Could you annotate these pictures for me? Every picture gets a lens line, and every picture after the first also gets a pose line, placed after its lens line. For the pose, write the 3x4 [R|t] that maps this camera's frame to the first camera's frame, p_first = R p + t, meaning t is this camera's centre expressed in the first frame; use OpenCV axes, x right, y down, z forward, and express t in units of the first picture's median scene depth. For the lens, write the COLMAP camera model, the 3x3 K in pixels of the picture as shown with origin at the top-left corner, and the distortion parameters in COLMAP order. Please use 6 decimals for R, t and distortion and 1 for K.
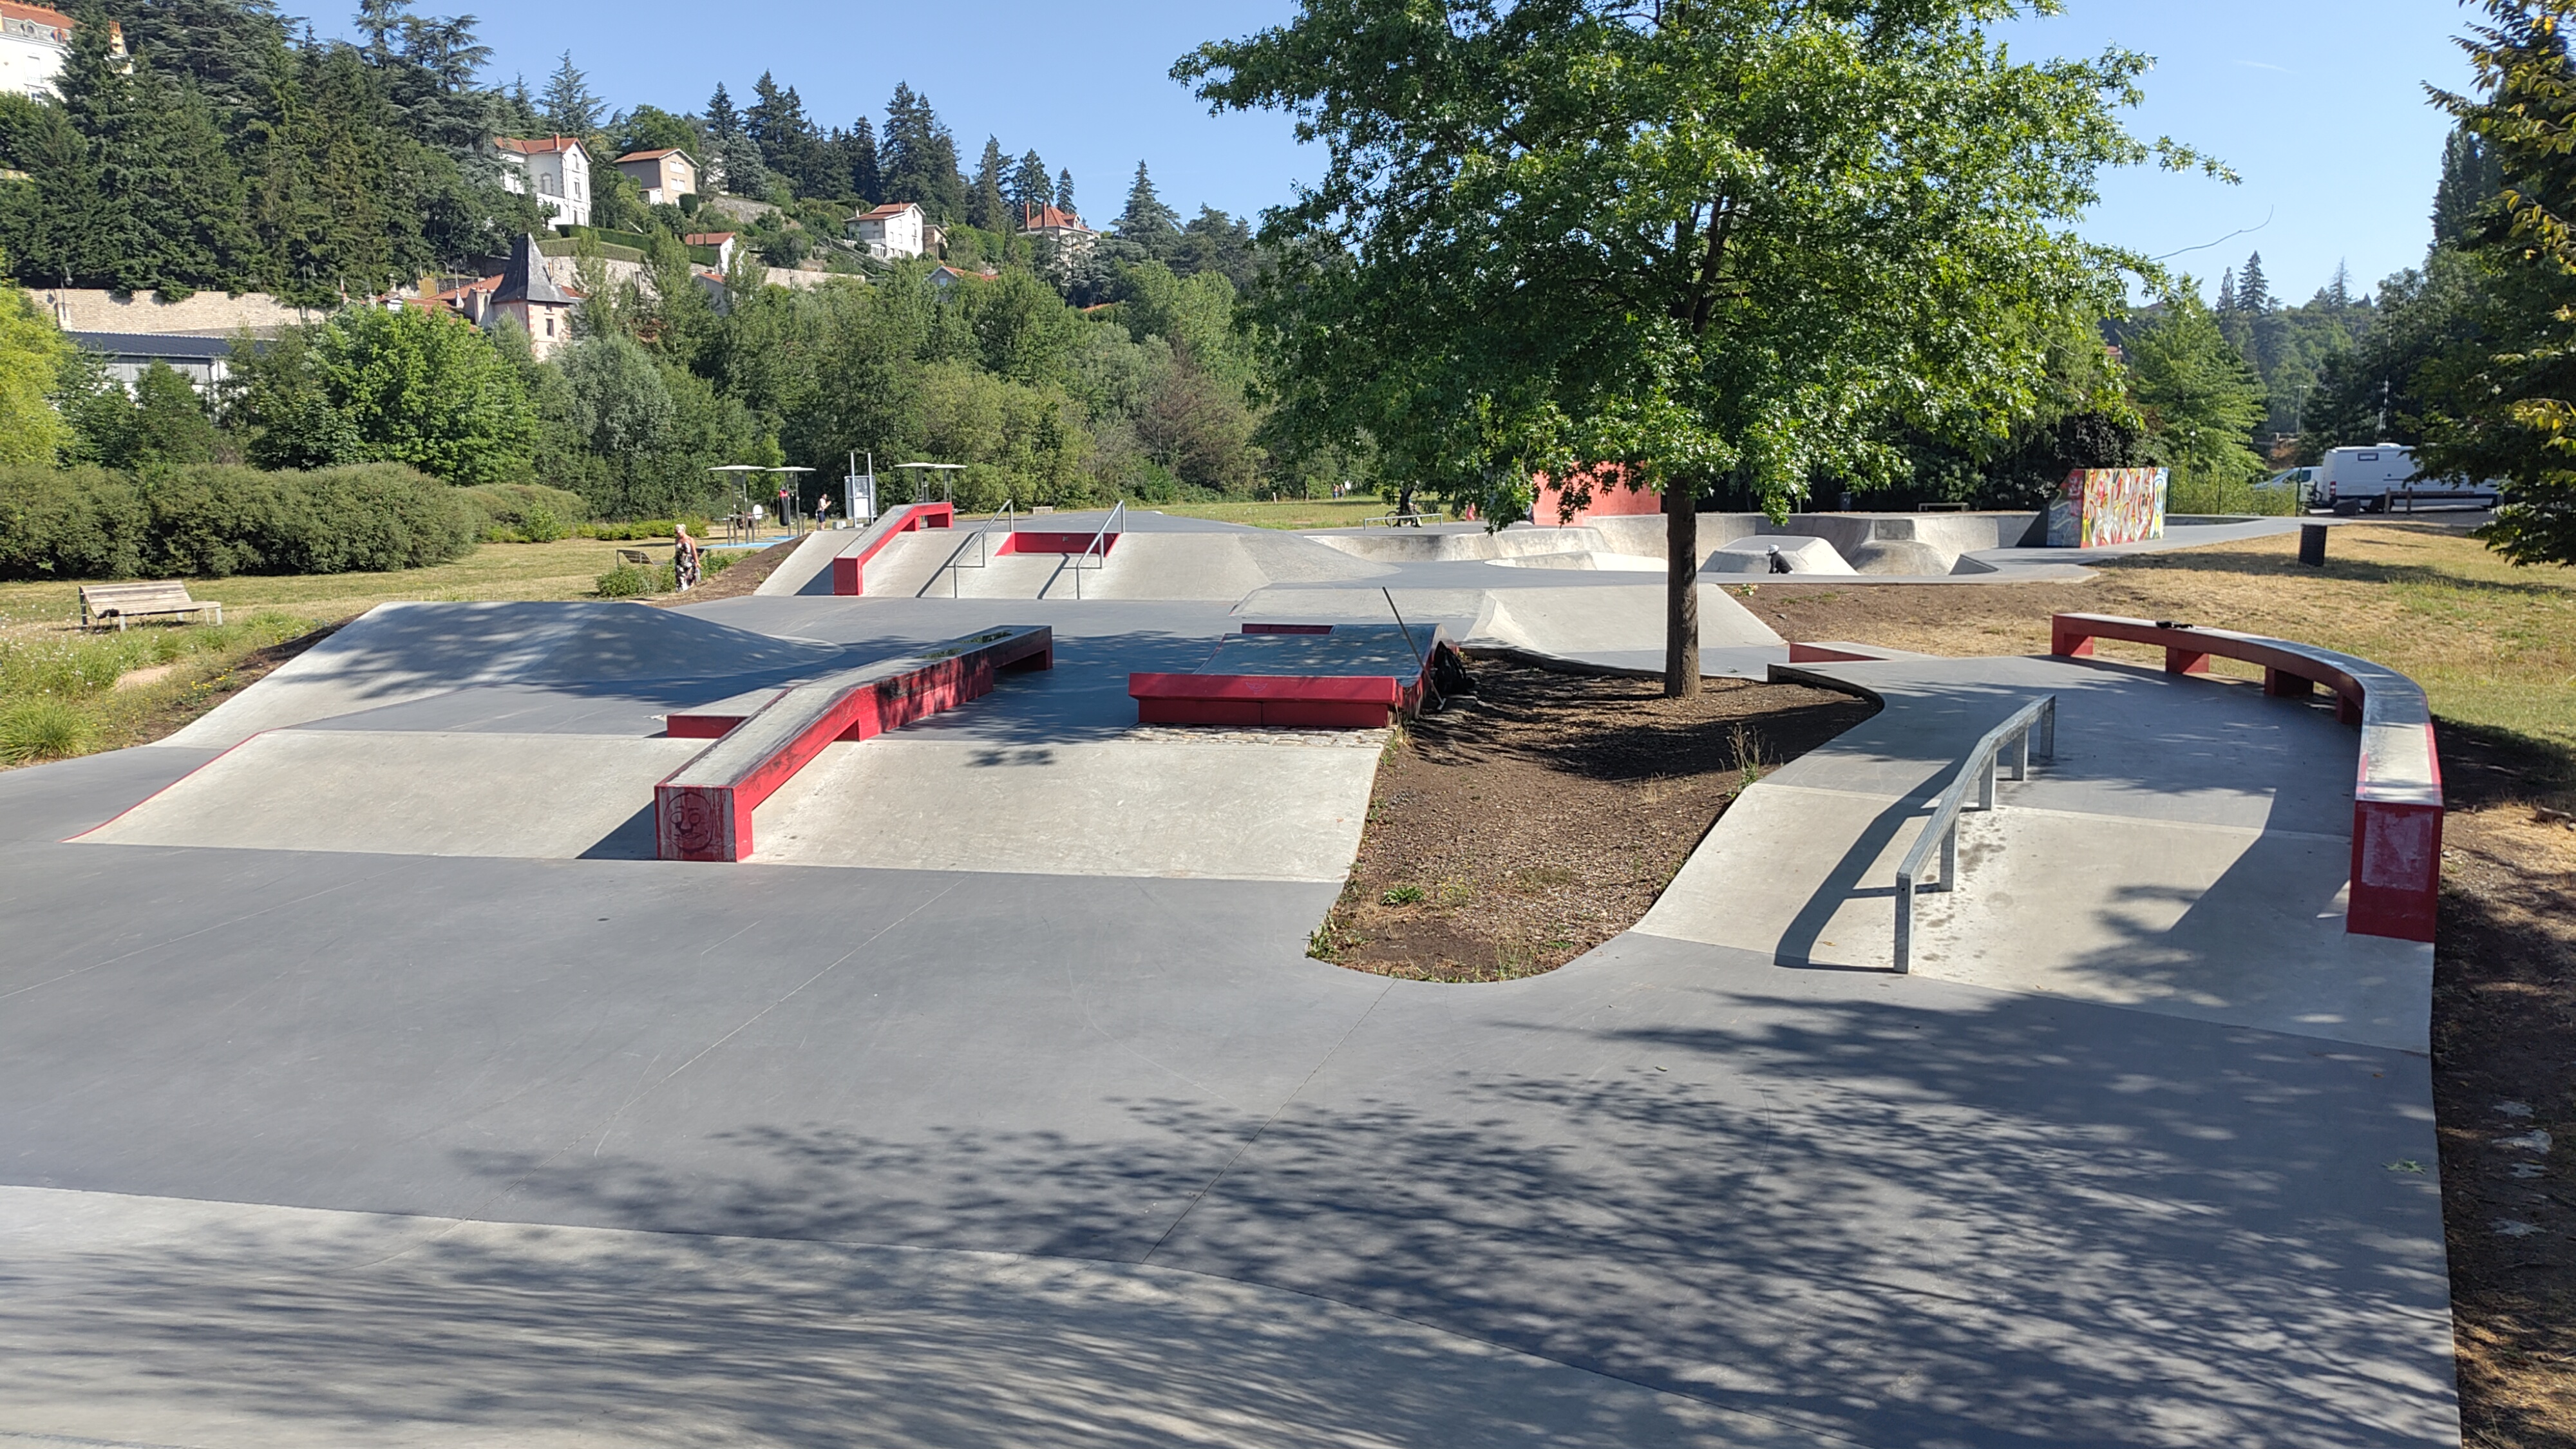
lens RADIAL K [[1816.4, 0, 1288.0], [0, 1816.4, 724.5], [0, 0, 1]] dist [0.054015, -0.068574]
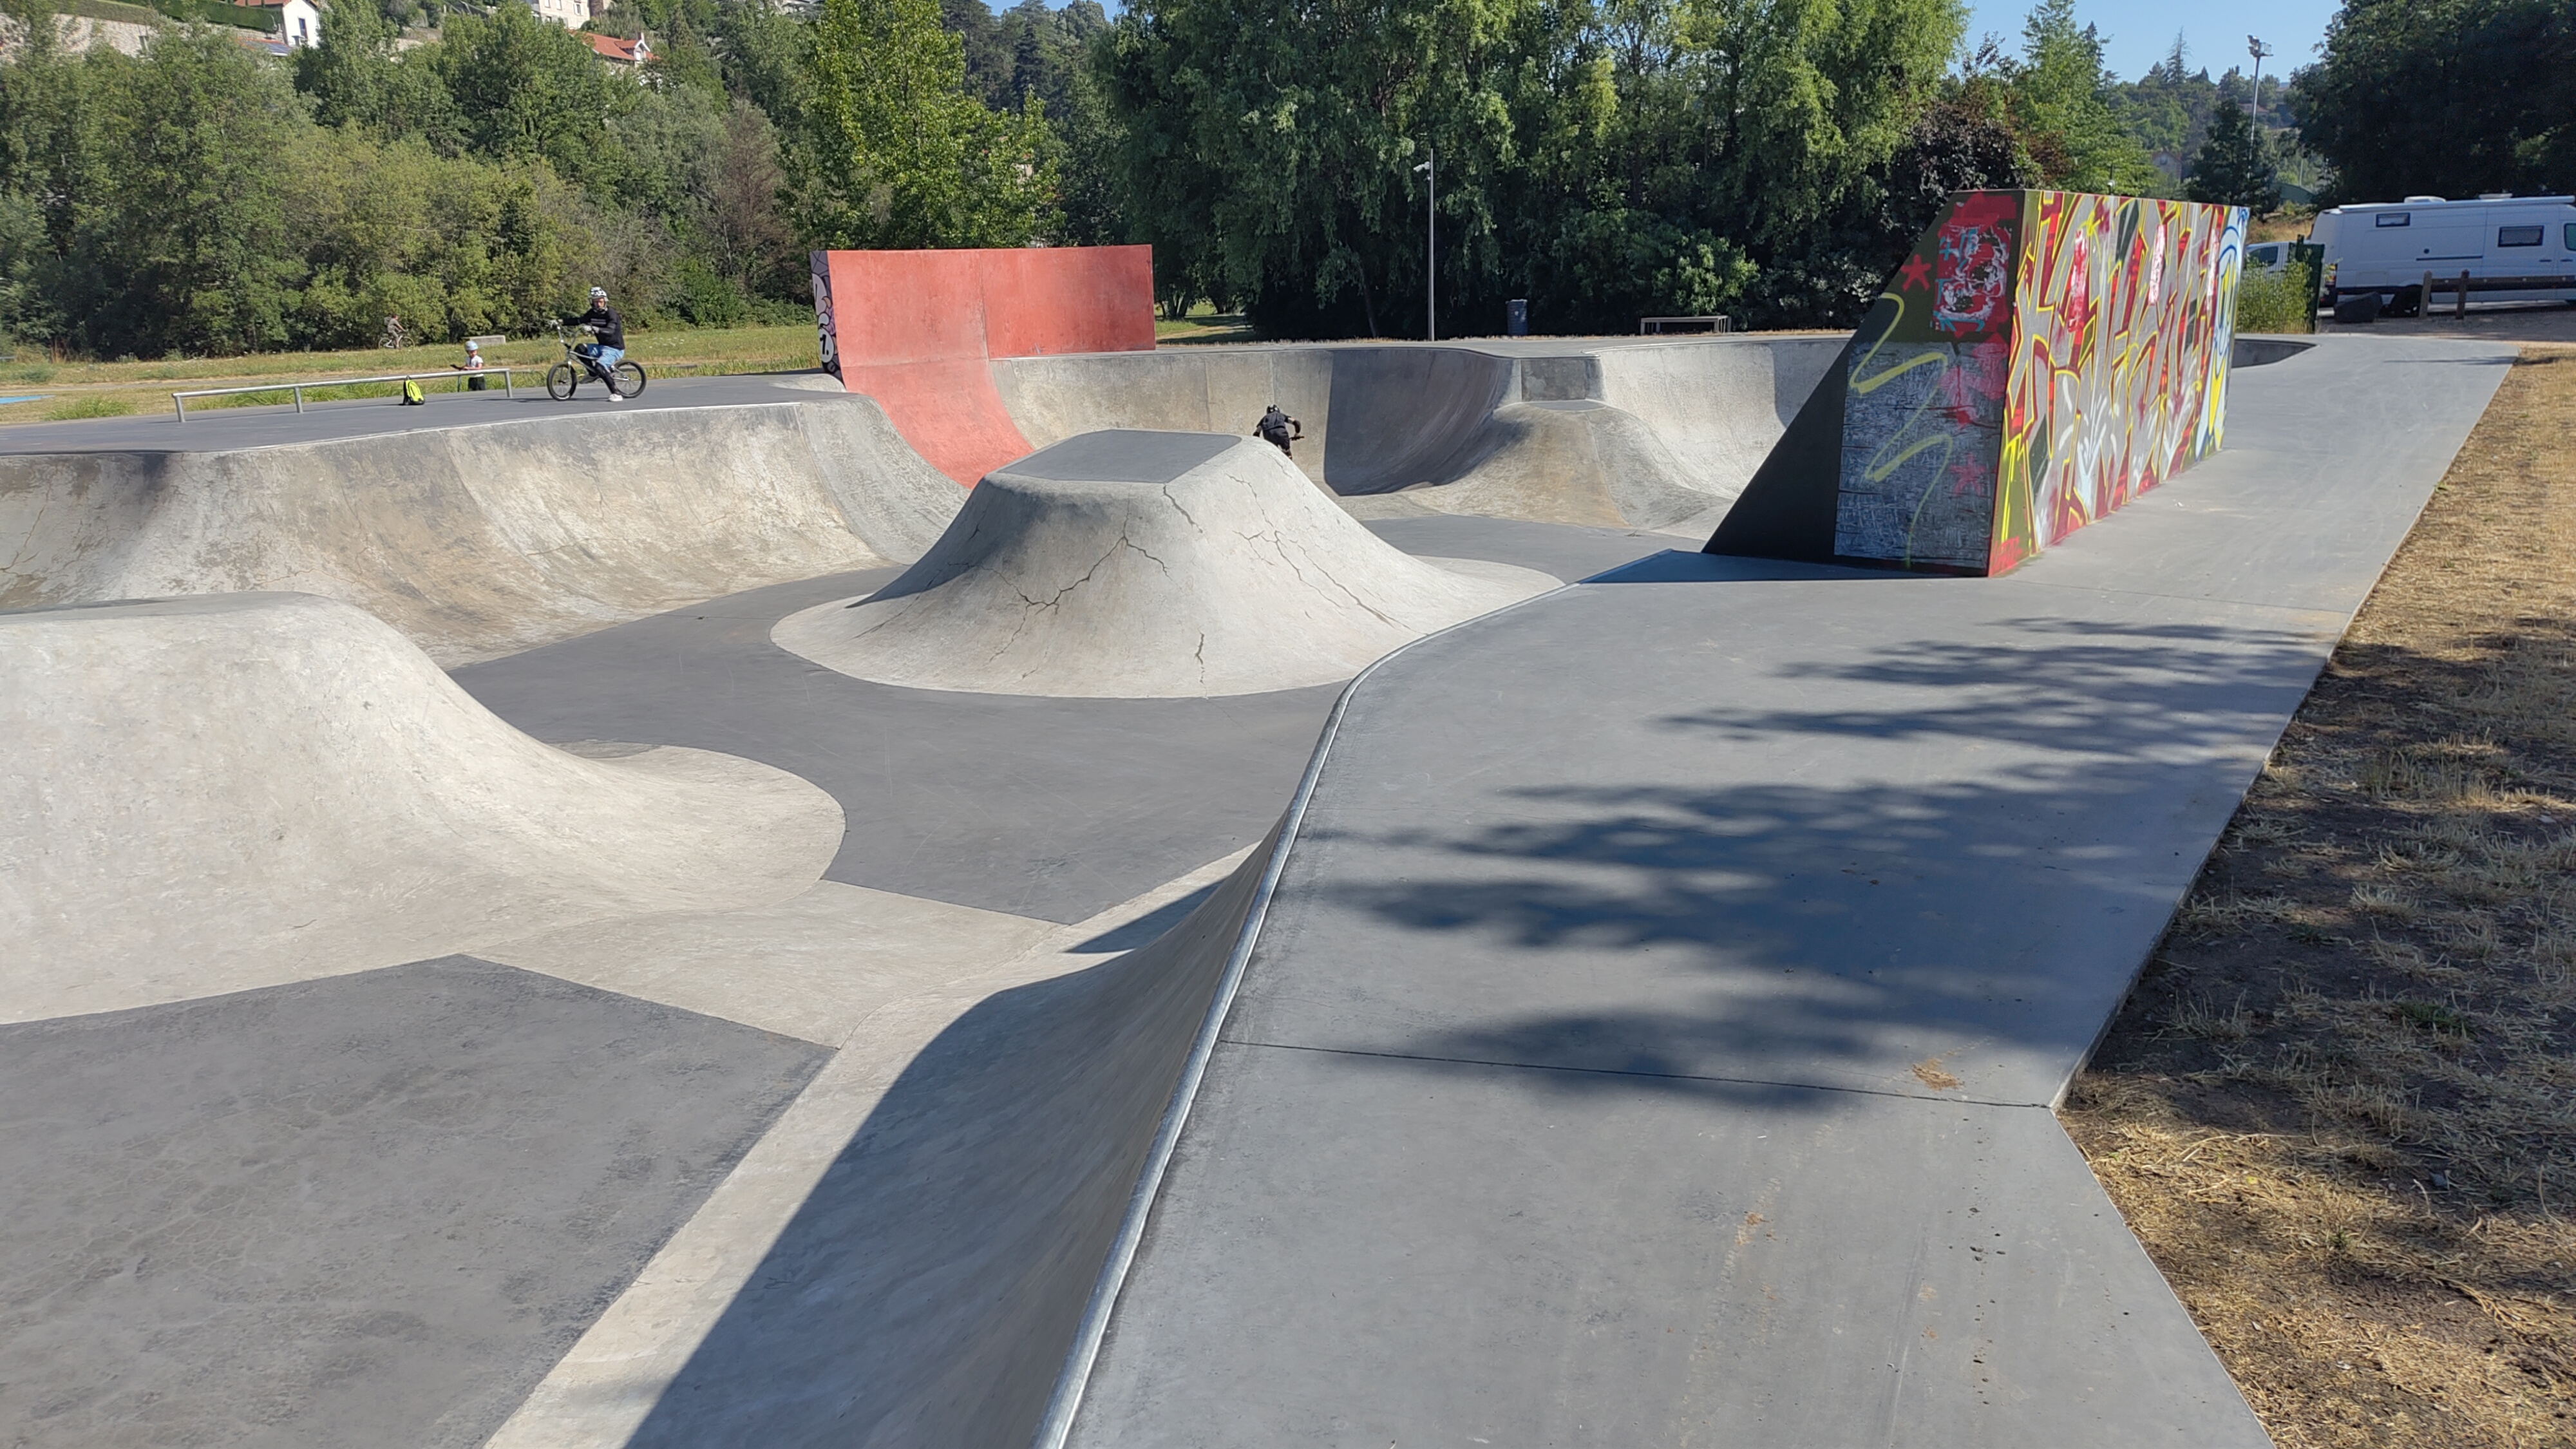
lens RADIAL K [[1816.4, 0, 1288.0], [0, 1816.4, 724.5], [0, 0, 1]] dist [0.054015, -0.068574]
pose [[0.996025, -0.038627, 0.080267, 0.191571], [0.030341, 0.994321, 0.102002, -0.058962], [-0.083751, -0.099161, 0.991541, 0.455457]]
